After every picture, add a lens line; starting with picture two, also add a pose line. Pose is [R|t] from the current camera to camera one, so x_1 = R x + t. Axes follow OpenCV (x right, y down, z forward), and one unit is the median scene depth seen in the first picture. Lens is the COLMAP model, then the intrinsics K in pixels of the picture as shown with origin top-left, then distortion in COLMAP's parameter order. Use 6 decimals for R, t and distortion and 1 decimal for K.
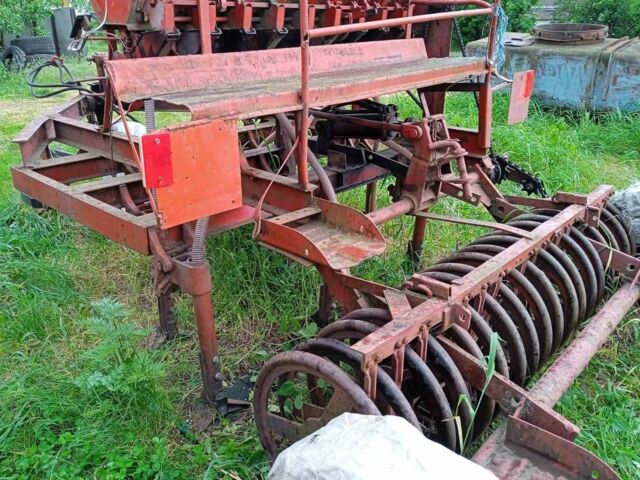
lens RADIAL K [[533.8, 0, 319.8], [0, 533.8, 229.5], [0, 0, 1]] dist [0.104976, -0.171978]
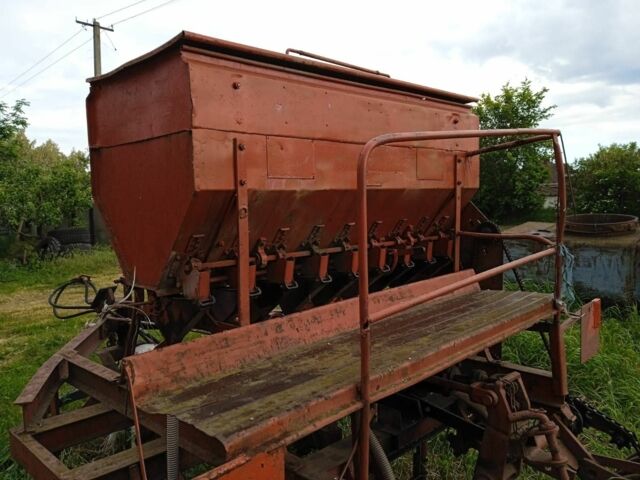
lens RADIAL K [[533.8, 0, 319.8], [0, 533.8, 229.5], [0, 0, 1]] dist [0.104976, -0.171978]
pose [[0.999169, -0.020182, -0.035412, -0.043383], [0.008371, 0.951893, -0.306317, -0.162087], [0.039891, 0.305766, 0.951271, 0.110898]]
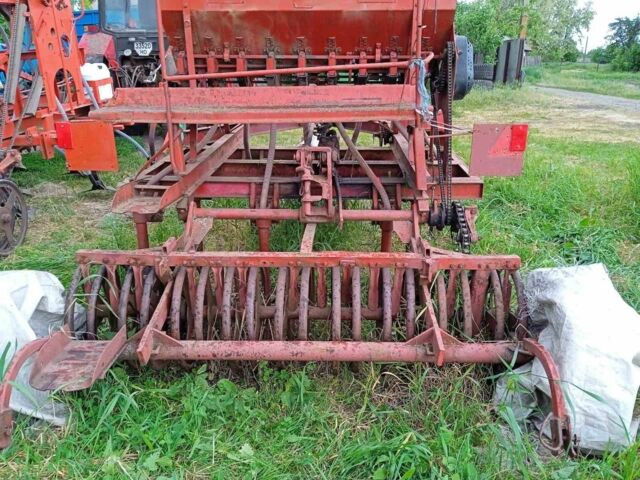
lens RADIAL K [[533.8, 0, 319.8], [0, 533.8, 229.5], [0, 0, 1]] dist [0.104976, -0.171978]
pose [[0.647590, 0.249604, -0.719948, 1.085883], [-0.279376, 0.956808, 0.080425, -0.133724], [0.708926, 0.149054, 0.689352, 0.204937]]
